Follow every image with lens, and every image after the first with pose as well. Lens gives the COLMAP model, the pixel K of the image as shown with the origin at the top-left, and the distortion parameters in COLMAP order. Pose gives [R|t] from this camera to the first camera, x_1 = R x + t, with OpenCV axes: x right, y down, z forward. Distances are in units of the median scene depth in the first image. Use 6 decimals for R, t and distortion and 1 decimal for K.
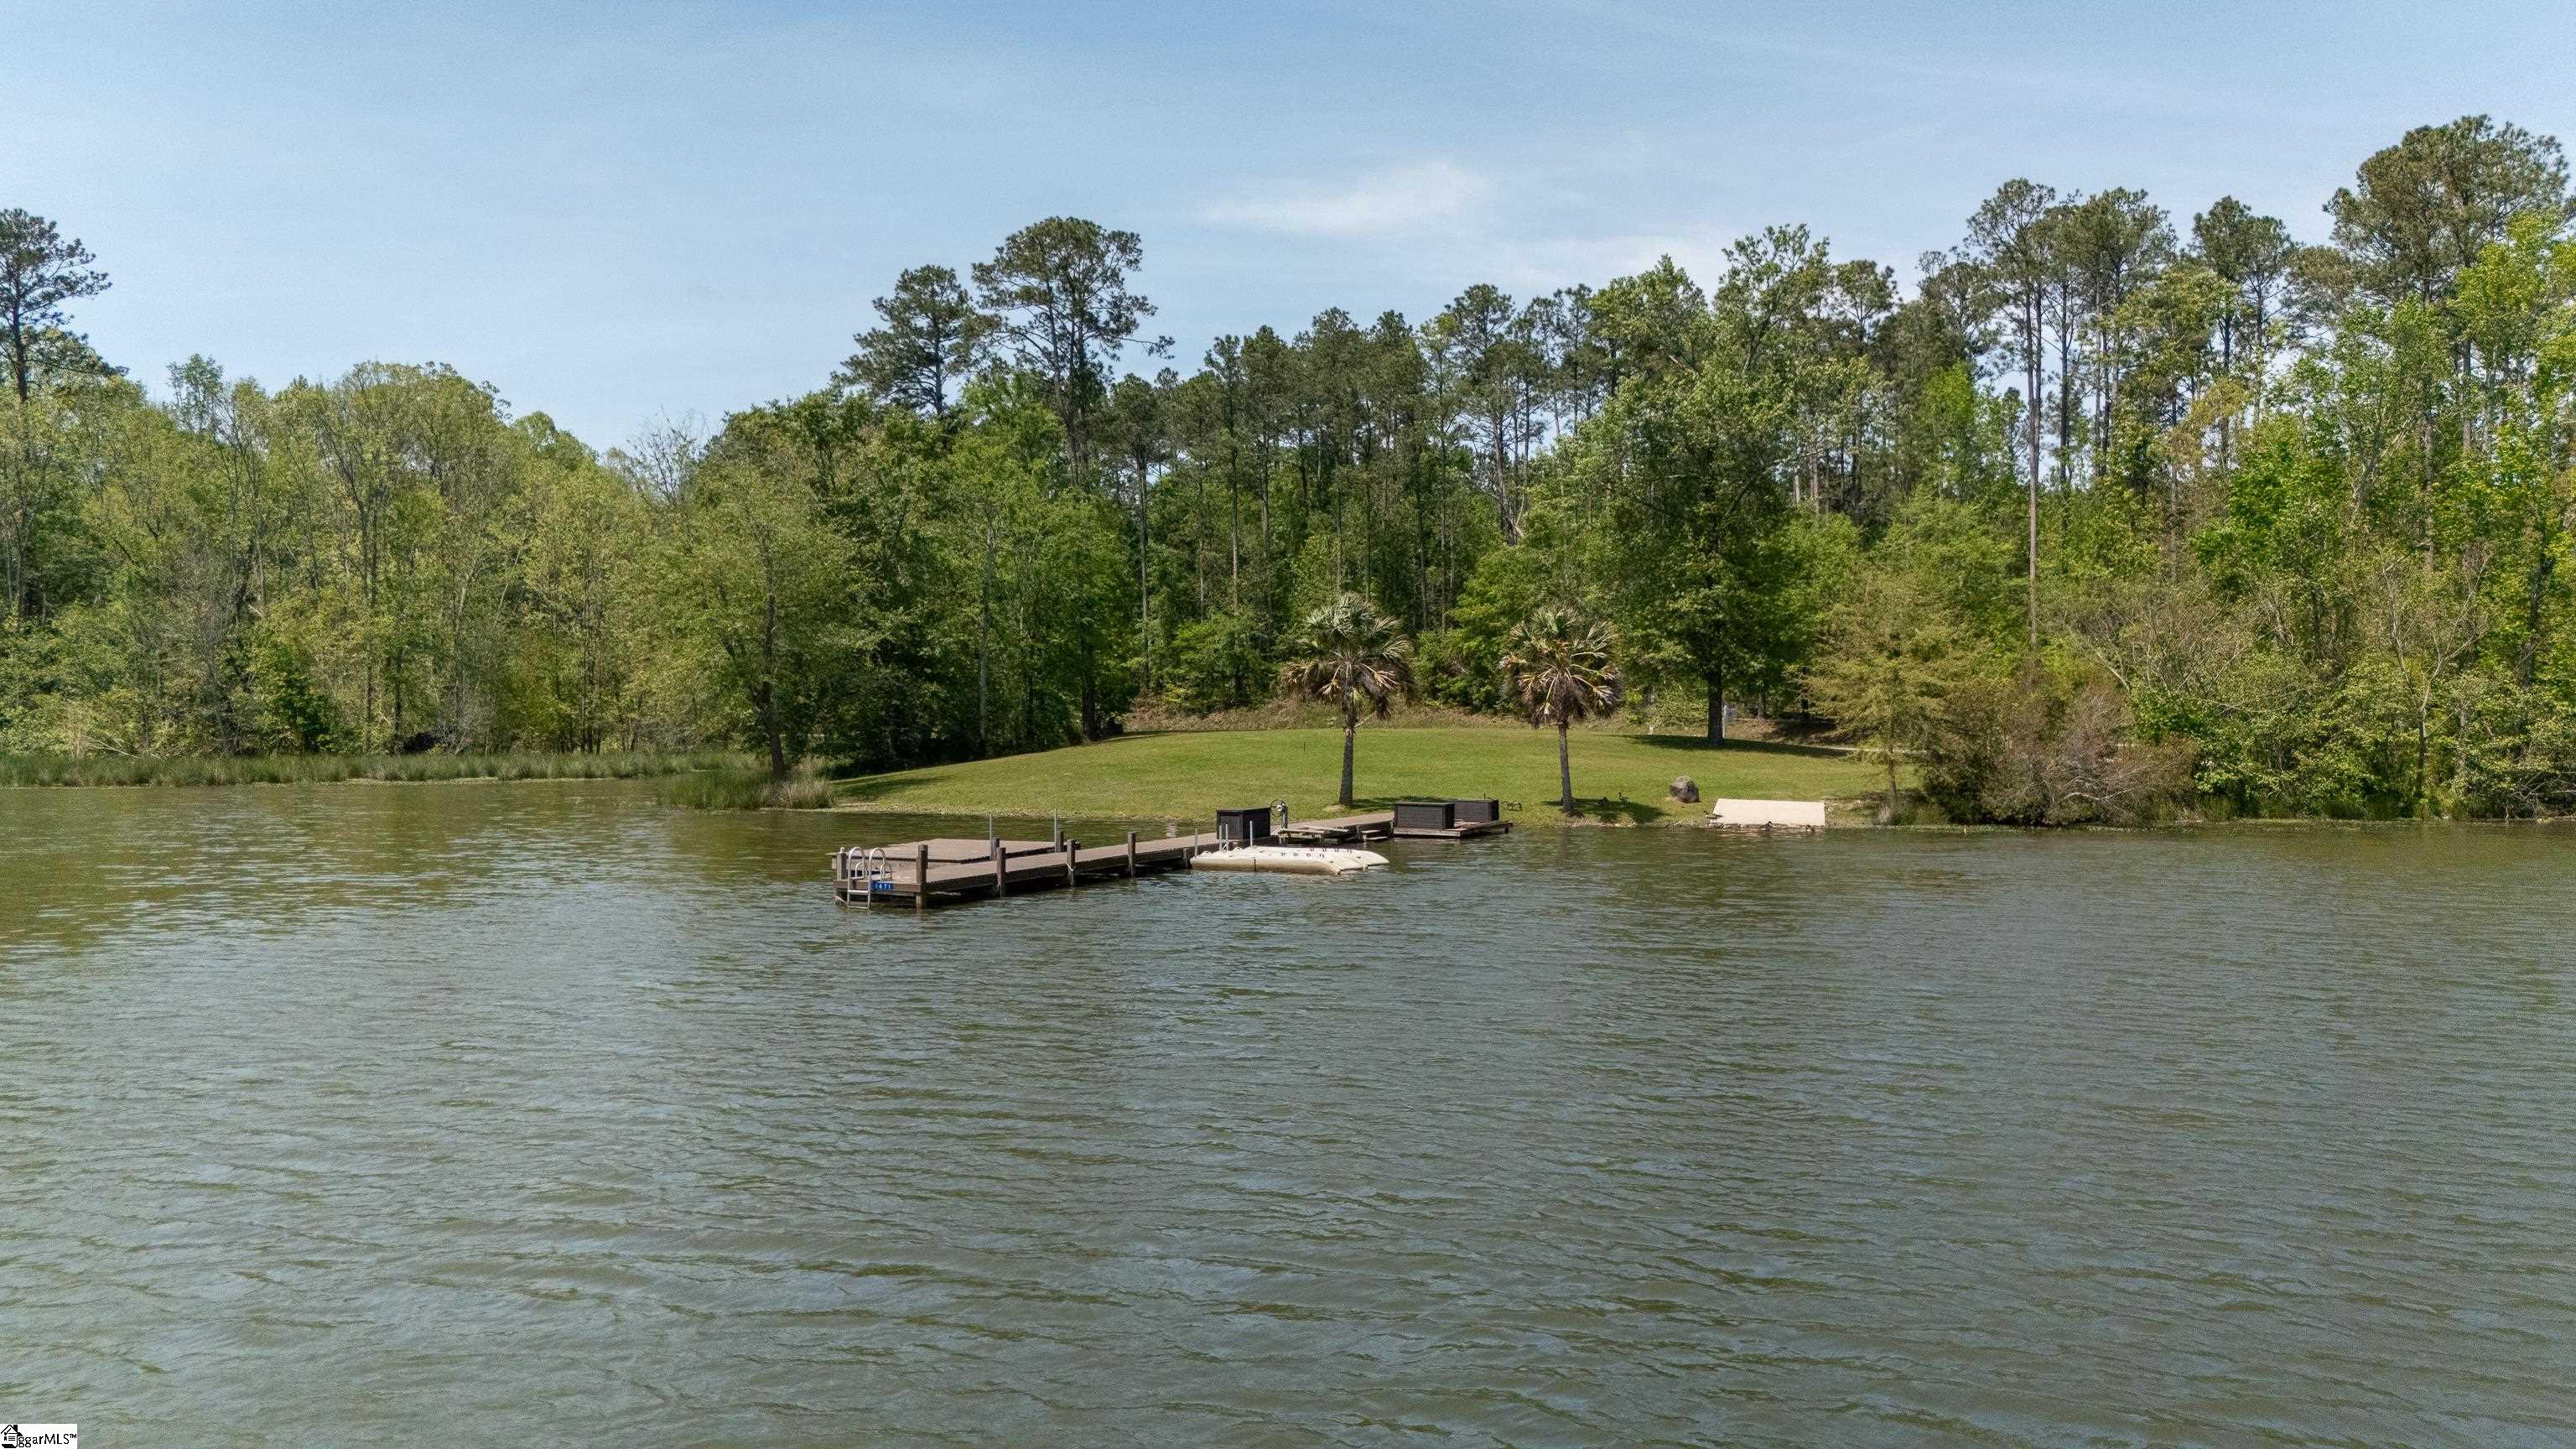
lens RADIAL K [[1883.2, 0, 1306.7], [0, 1883.2, 729.3], [0, 0, 1]] dist [0.026053, -0.001038]
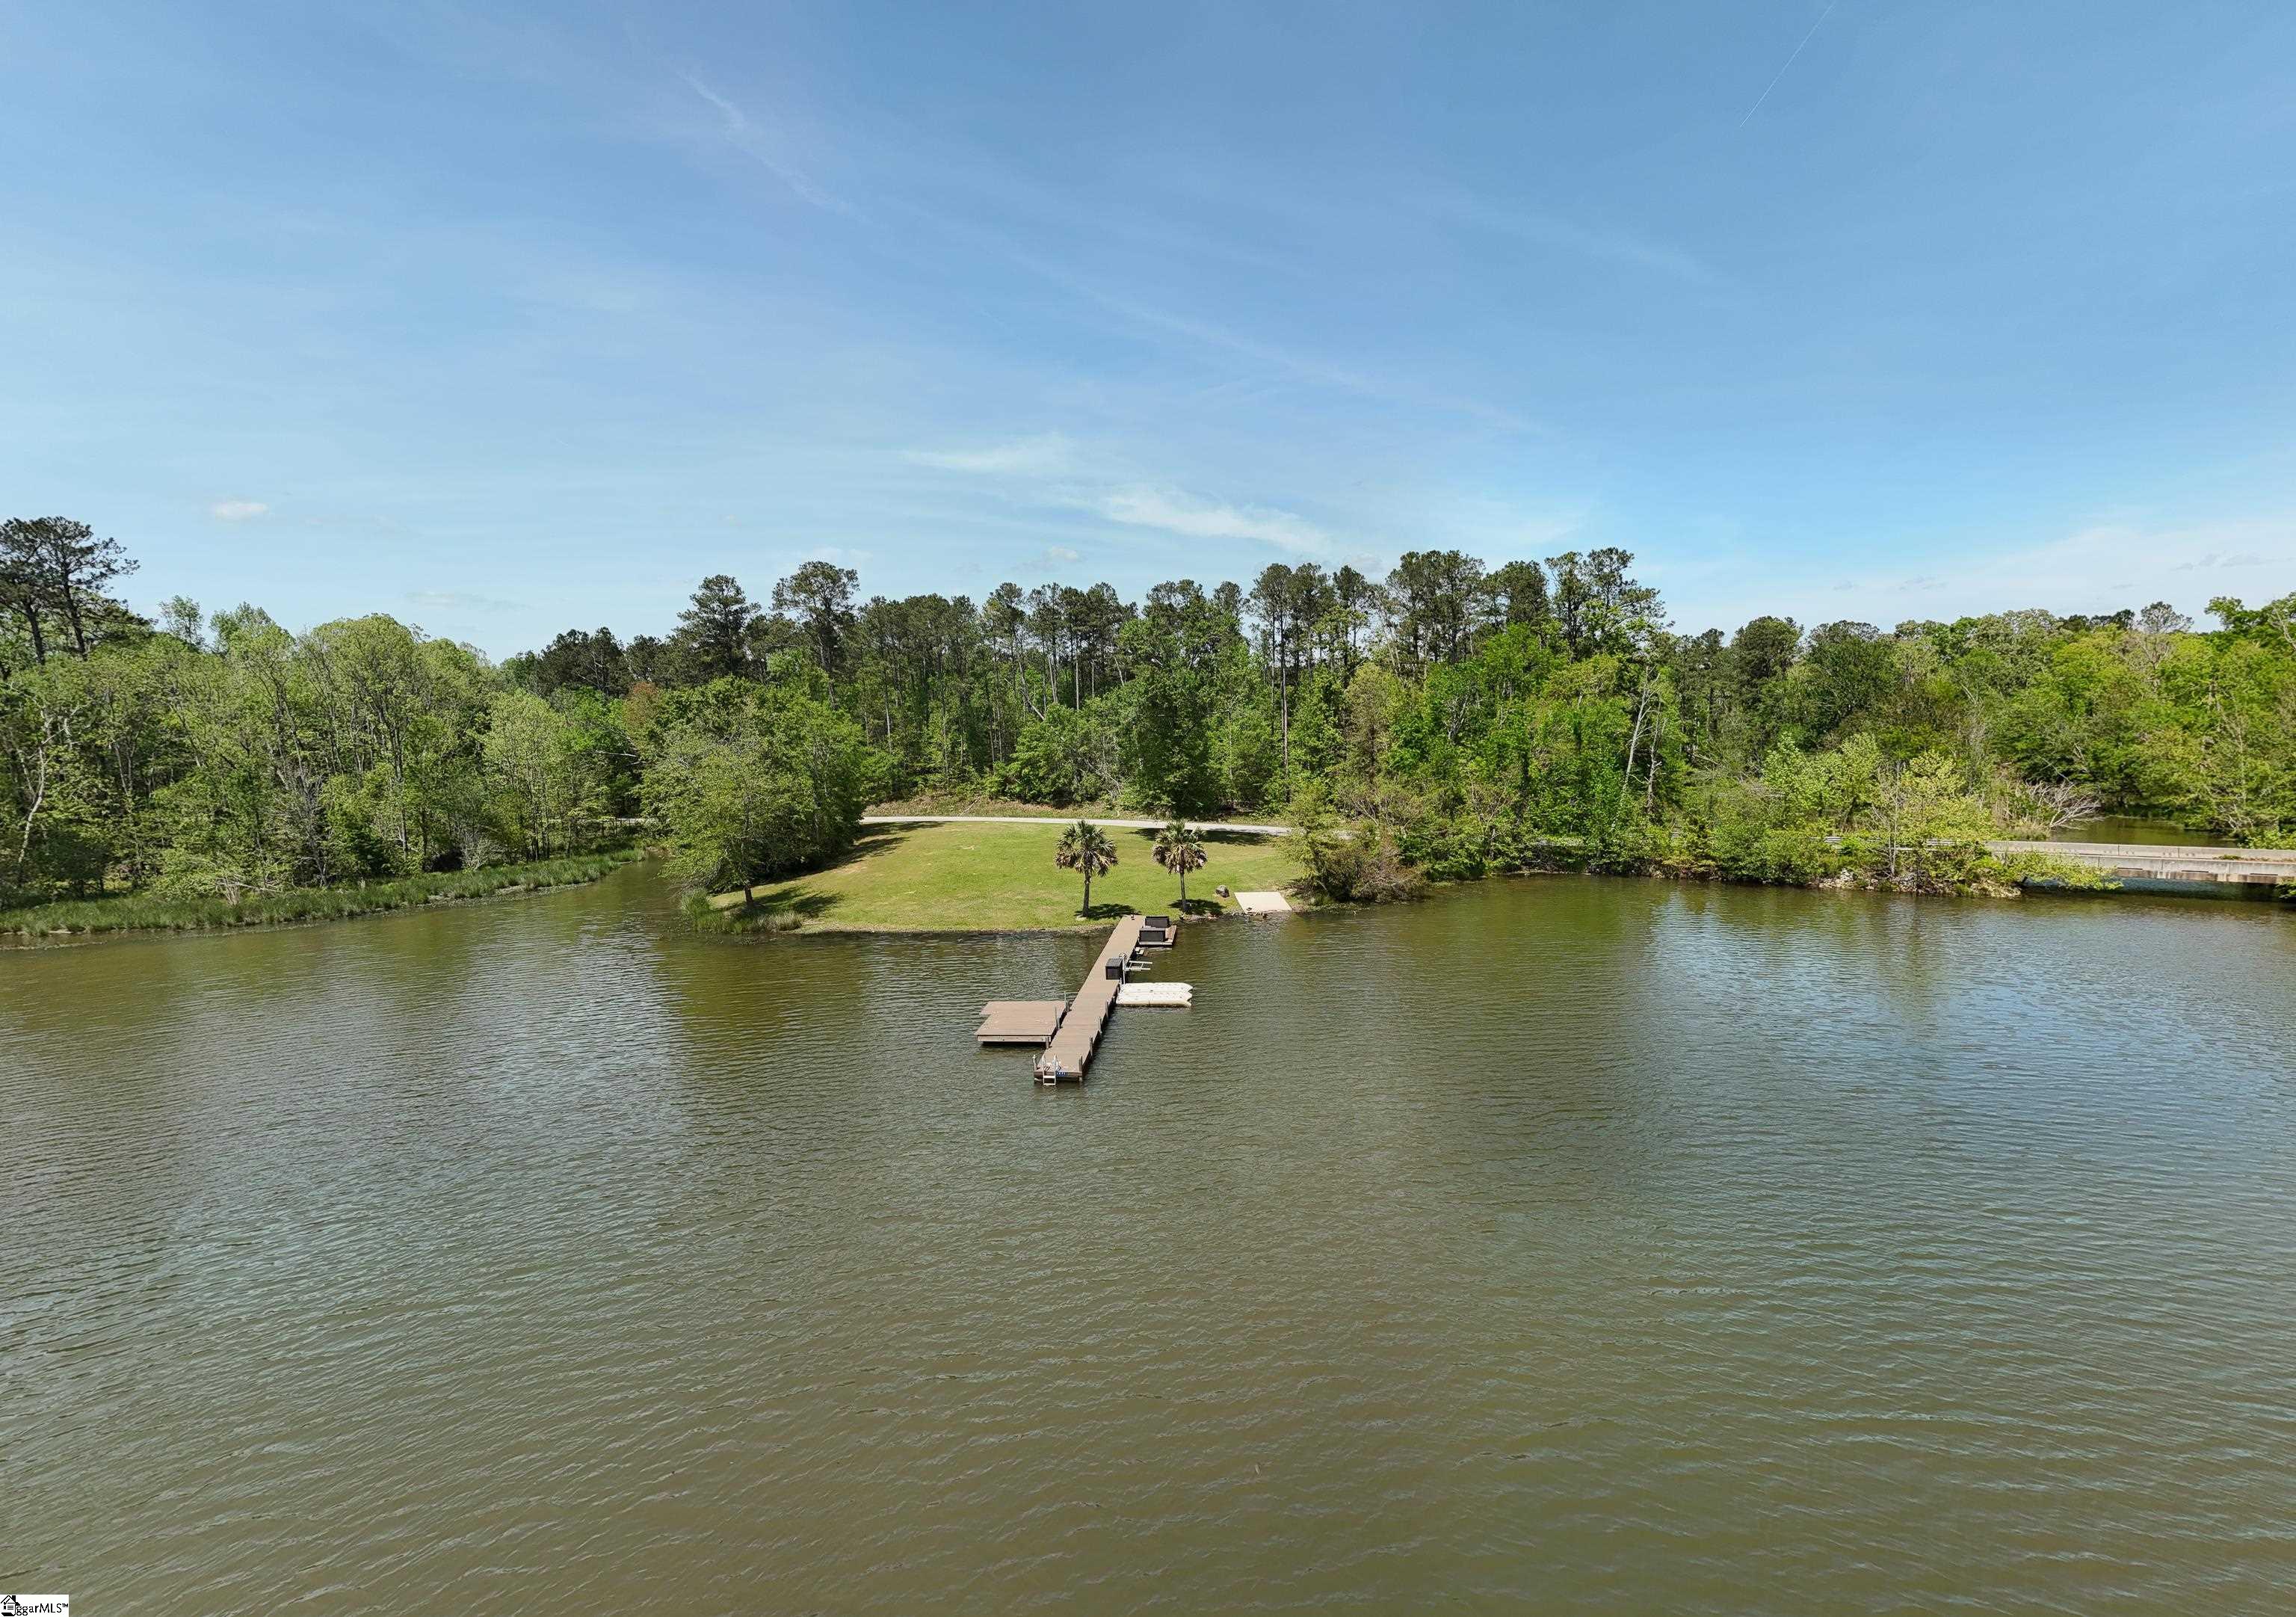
lens RADIAL K [[917.3, 0, 1132.4], [0, 917.3, 859.5], [0, 0, 1]] dist [-0.010618, -0.000276]
pose [[0.946303, -0.073293, 0.314862, -0.125368], [0.032680, 0.990660, 0.132384, -0.079761], [-0.321624, -0.114985, 0.939860, 0.009511]]
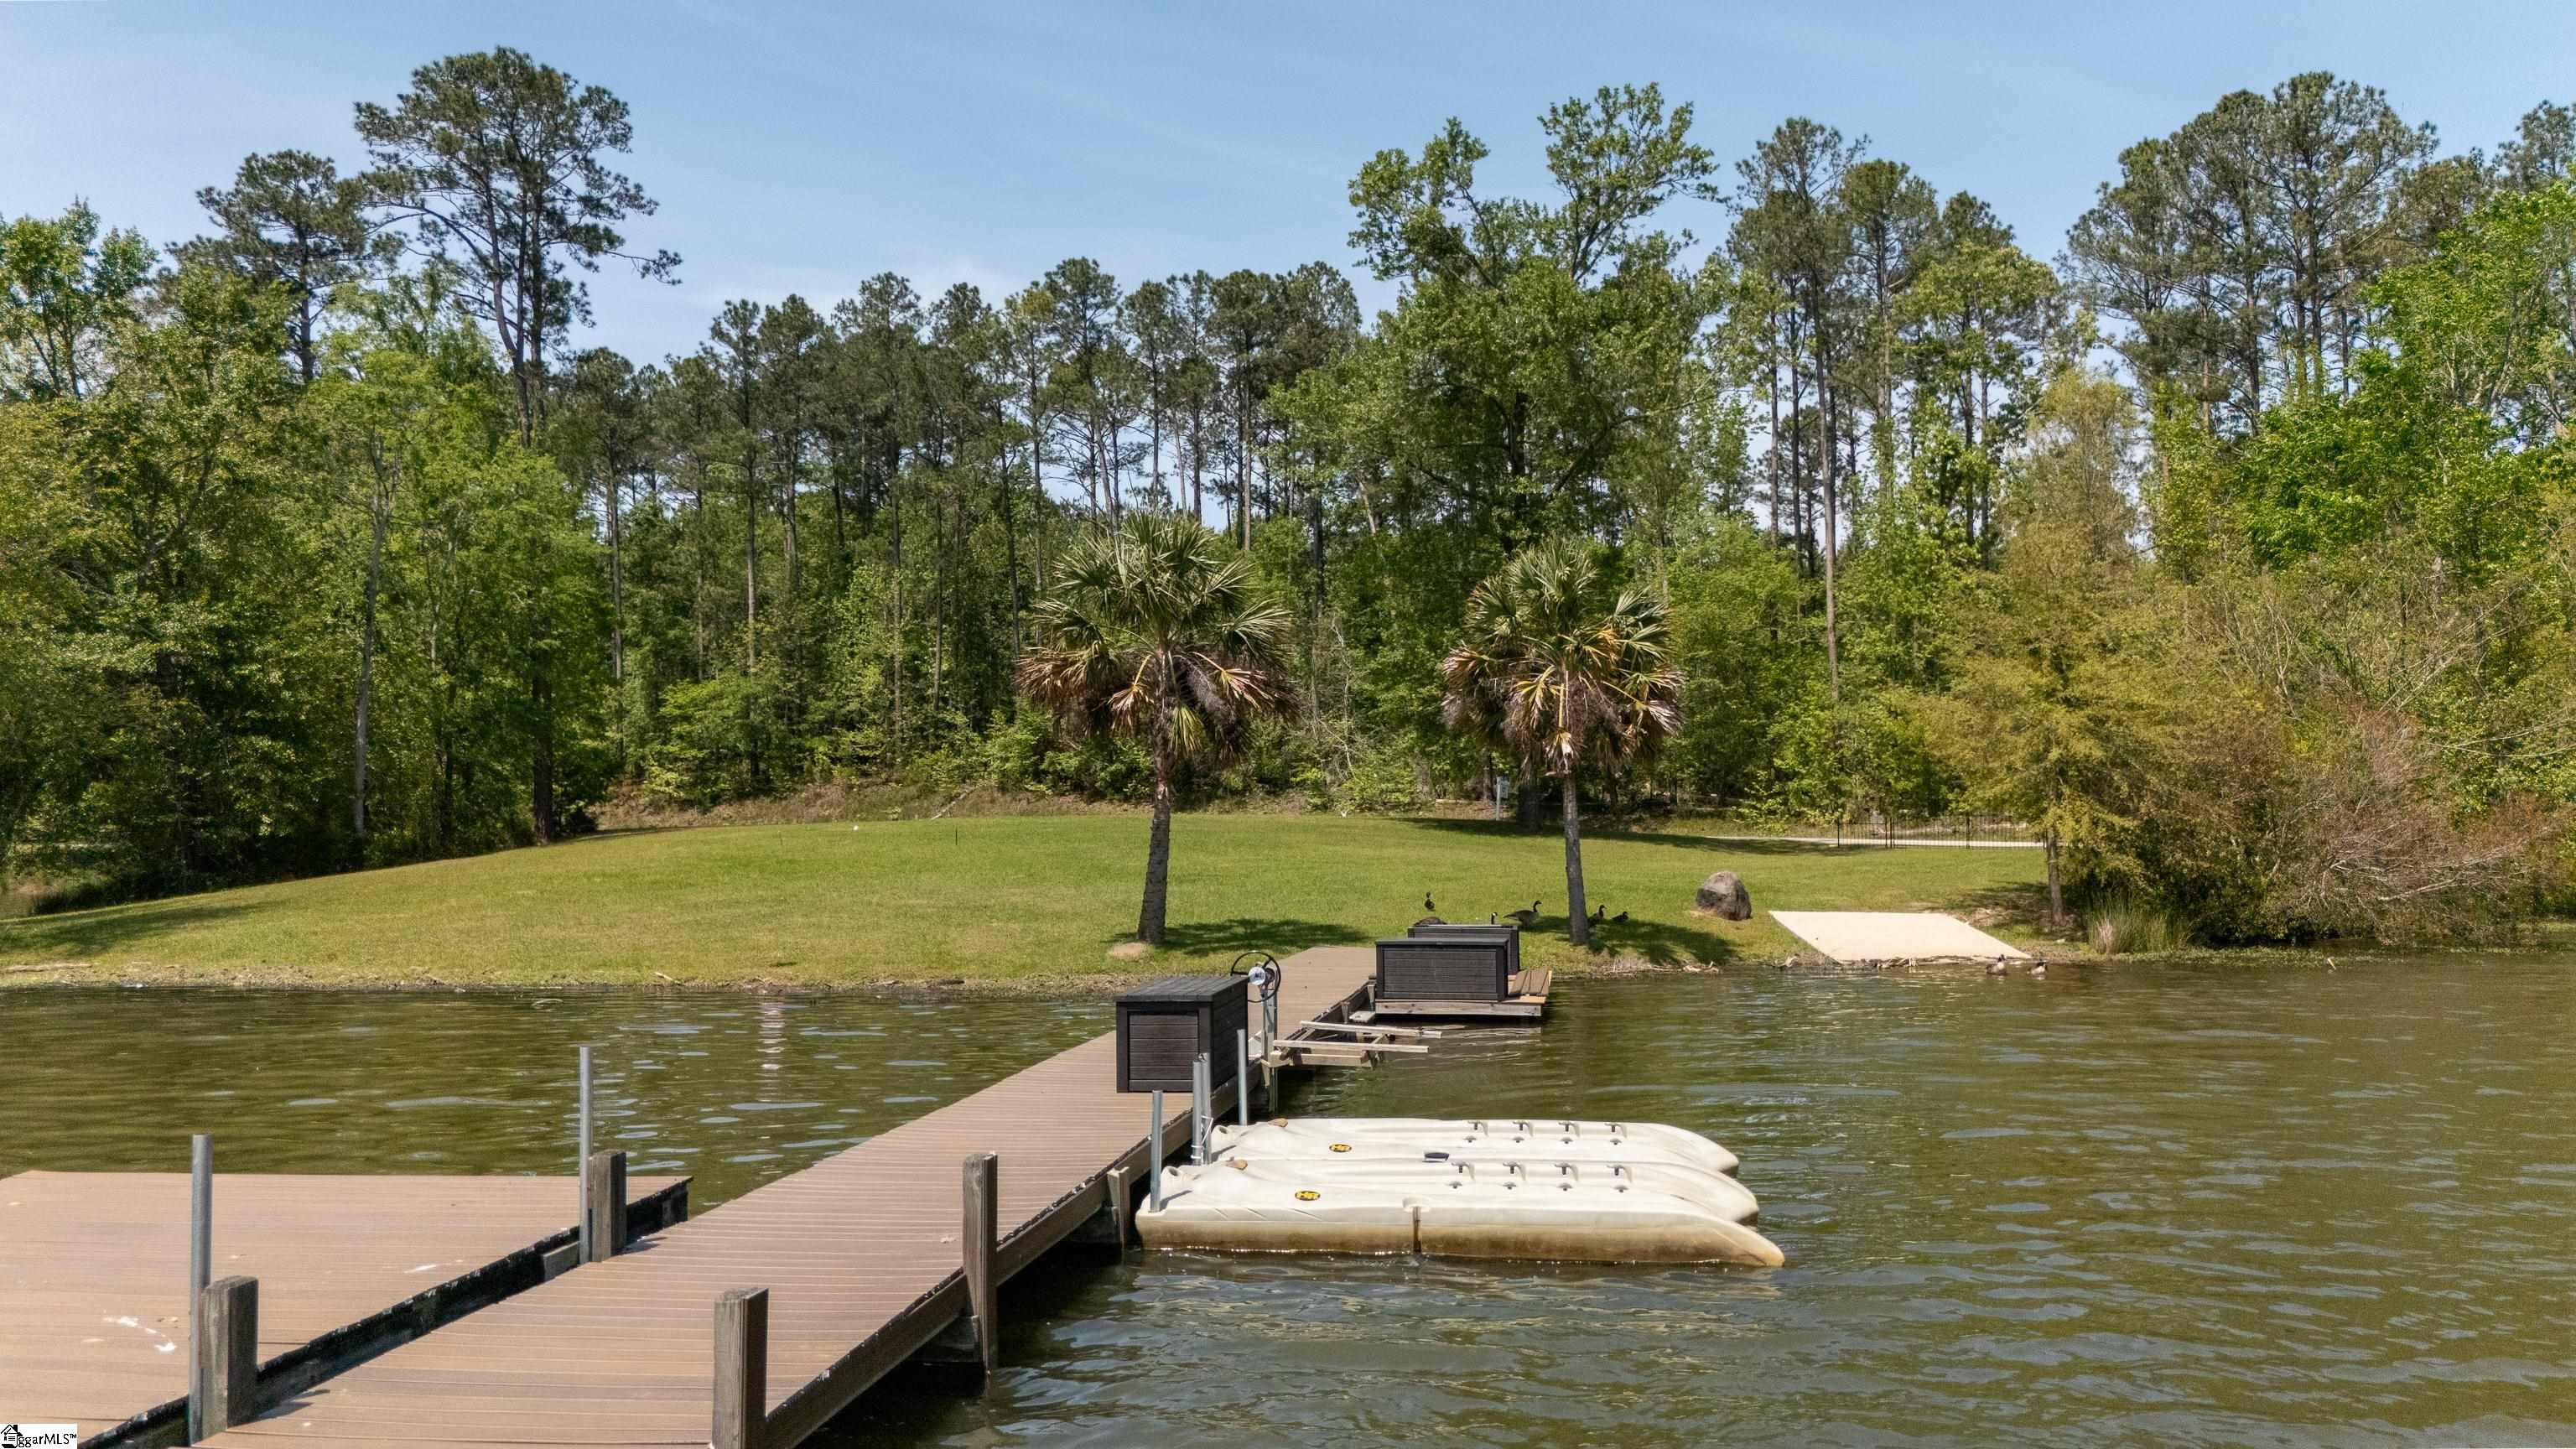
lens RADIAL K [[1883.2, 0, 1308.6], [0, 1883.2, 725.5], [0, 0, 1]] dist [0.026053, -0.001038]
pose [[0.960689, 0.003620, 0.277603, -0.038100], [0.012832, 0.998267, -0.057426, 0.006317], [-0.277330, 0.058731, 0.958978, 0.259456]]
